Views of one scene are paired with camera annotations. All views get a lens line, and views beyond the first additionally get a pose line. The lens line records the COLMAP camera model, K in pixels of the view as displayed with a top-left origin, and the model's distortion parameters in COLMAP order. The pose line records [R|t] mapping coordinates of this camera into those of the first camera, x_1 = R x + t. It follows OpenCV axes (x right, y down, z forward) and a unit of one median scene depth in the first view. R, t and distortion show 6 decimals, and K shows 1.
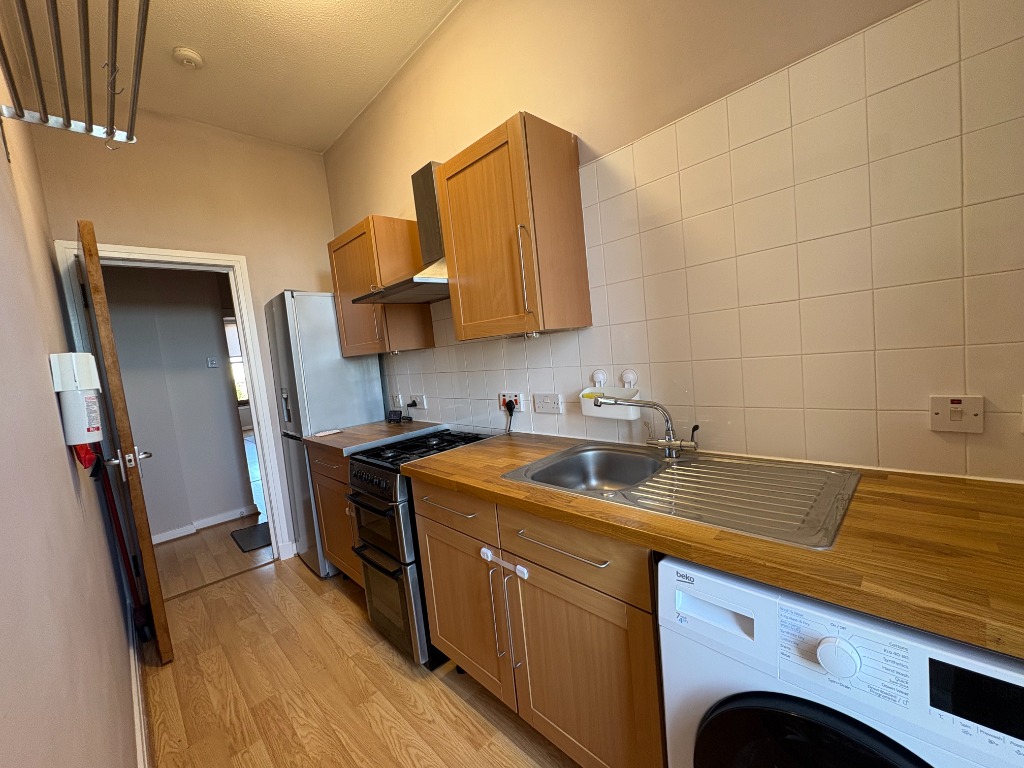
lens RADIAL K [[409.6, 0, 511.7], [0, 409.6, 382.7], [0, 0, 1]] dist [-0.001658, -0.000177]
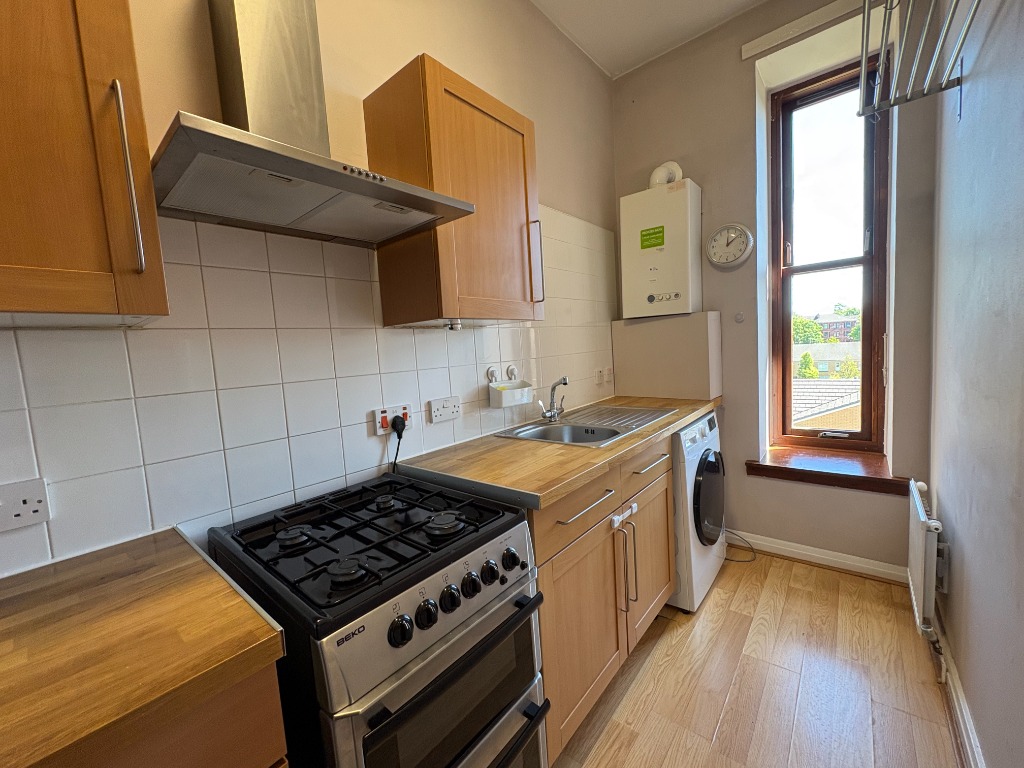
lens RADIAL K [[409.6, 0, 512.7], [0, 409.6, 380.8], [0, 0, 1]] dist [-0.001658, -0.000177]
pose [[-0.090616, 0.025636, 0.995556, -0.923941], [0.158572, 0.987286, -0.010990, 0.029153], [-0.983180, 0.156872, -0.093529, 1.105363]]
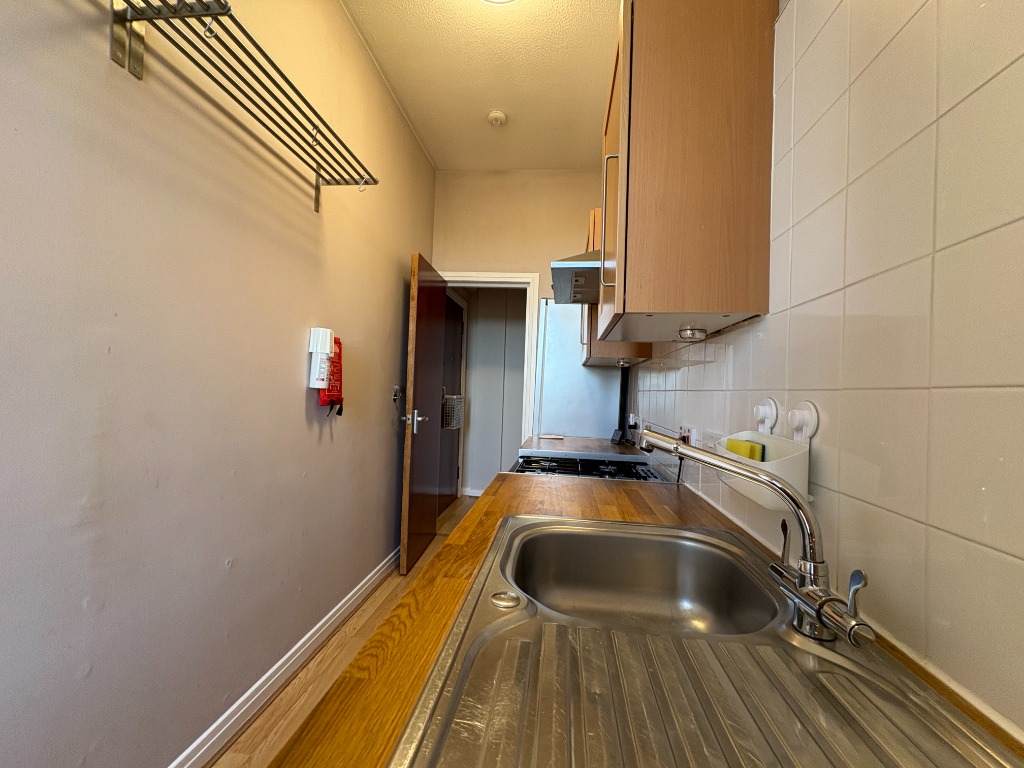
lens RADIAL K [[409.6, 0, 510.1], [0, 409.6, 382.2], [0, 0, 1]] dist [-0.001658, -0.000177]
pose [[0.607979, 0.108753, -0.786470, 0.434577], [-0.164749, 0.986294, 0.009025, -0.003274], [0.776672, 0.124083, 0.617563, 0.462899]]
